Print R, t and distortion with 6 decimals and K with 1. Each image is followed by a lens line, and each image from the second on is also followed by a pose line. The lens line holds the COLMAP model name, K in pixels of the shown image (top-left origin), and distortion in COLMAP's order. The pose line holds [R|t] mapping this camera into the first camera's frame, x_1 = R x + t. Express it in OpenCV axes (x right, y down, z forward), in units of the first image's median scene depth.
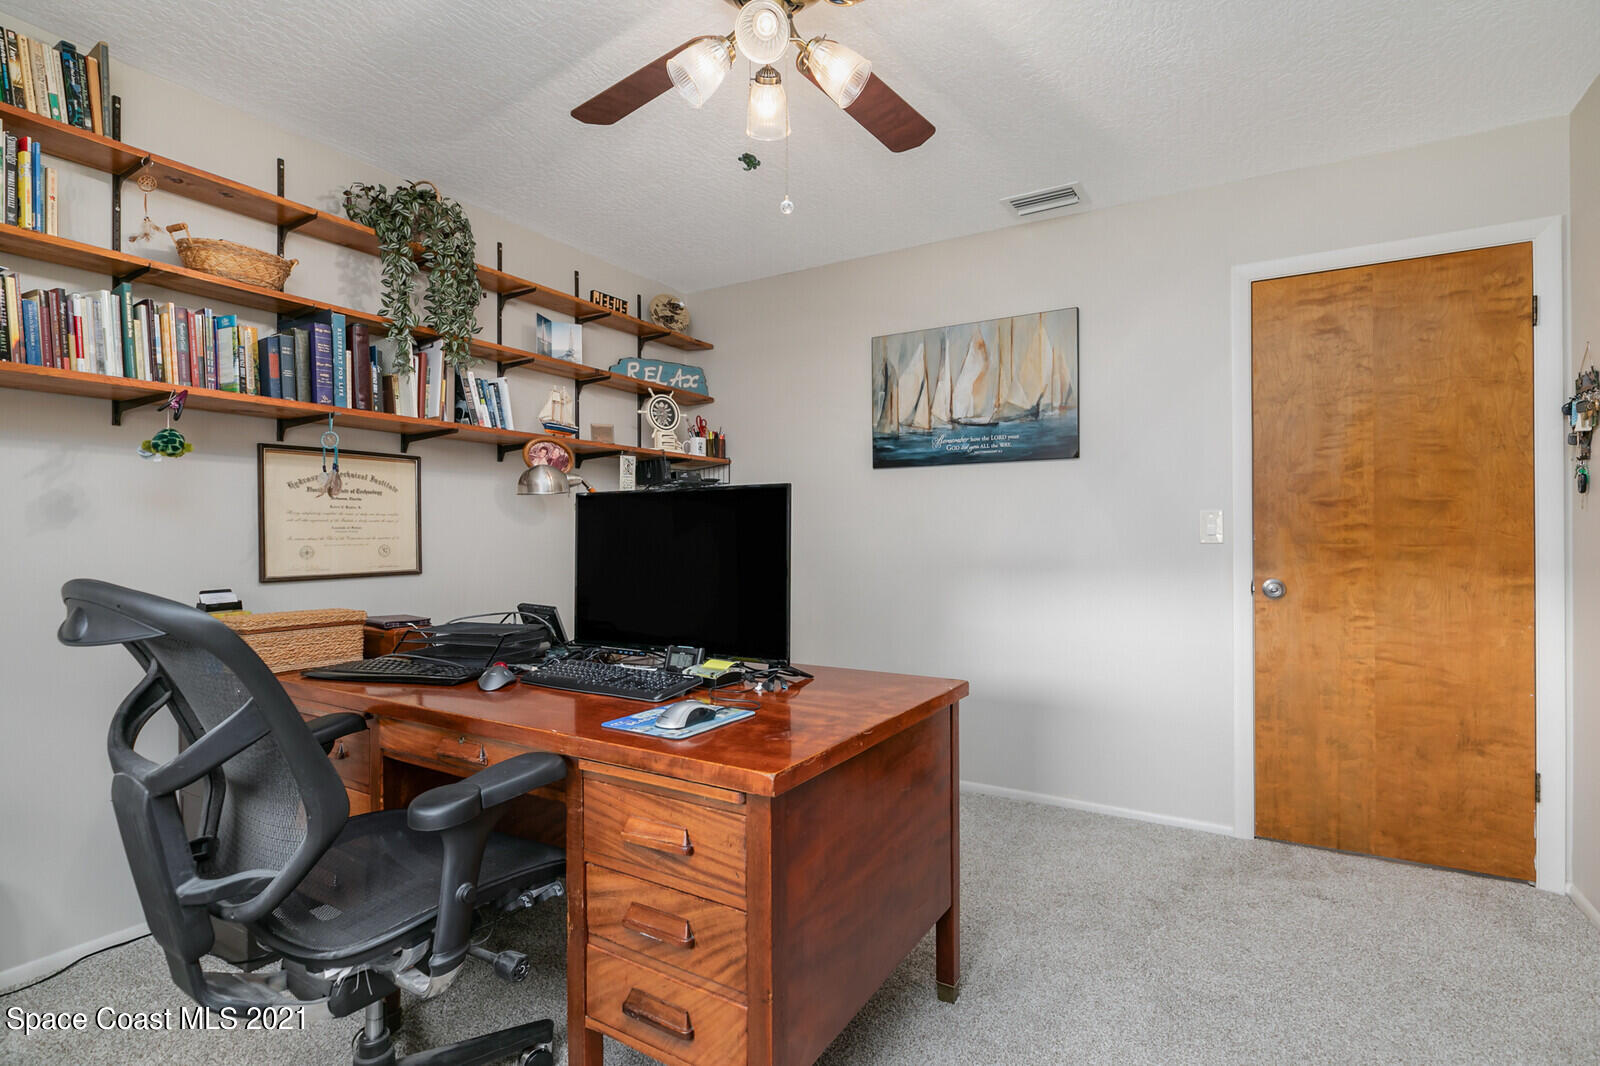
lens RADIAL K [[776.8, 0, 801.5], [0, 776.8, 536.1], [0, 0, 1]] dist [0.000288, -0.000185]
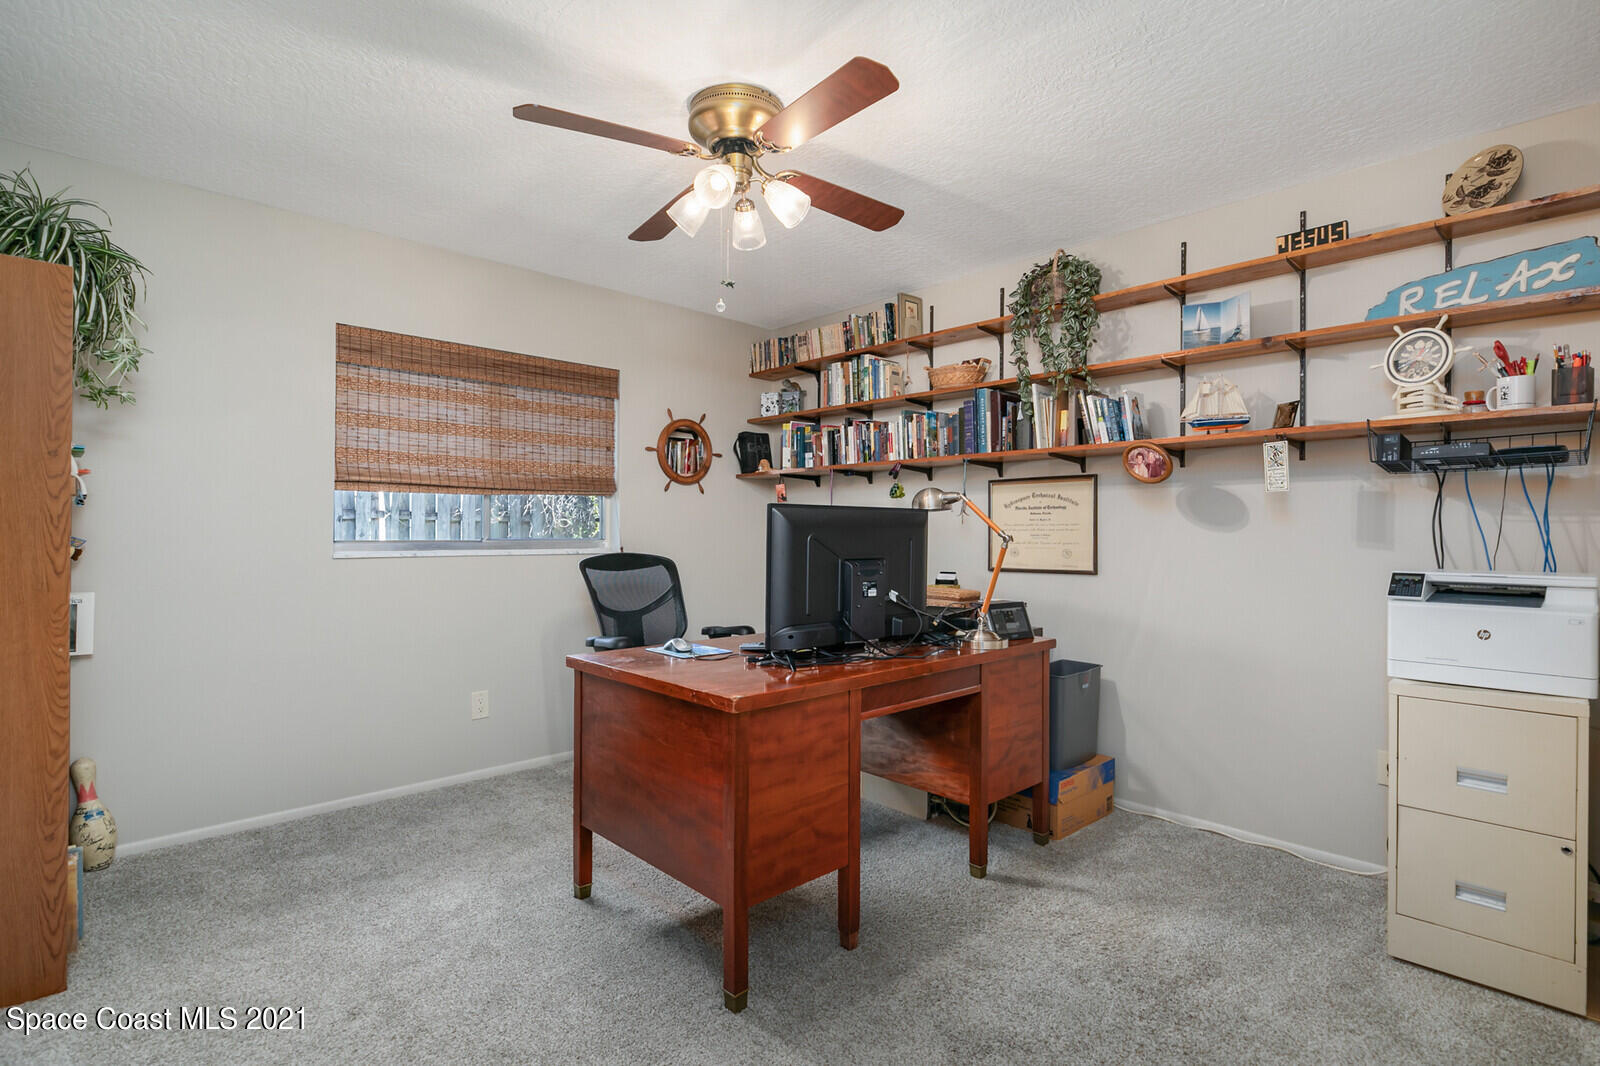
lens RADIAL K [[776.8, 0, 802.5], [0, 776.8, 533.9], [0, 0, 1]] dist [0.000288, -0.000185]
pose [[-0.264224, 0.003001, -0.964457, 0.777427], [-0.006814, 0.999964, 0.004979, -0.016229], [0.964437, 0.007887, -0.264194, 0.916209]]
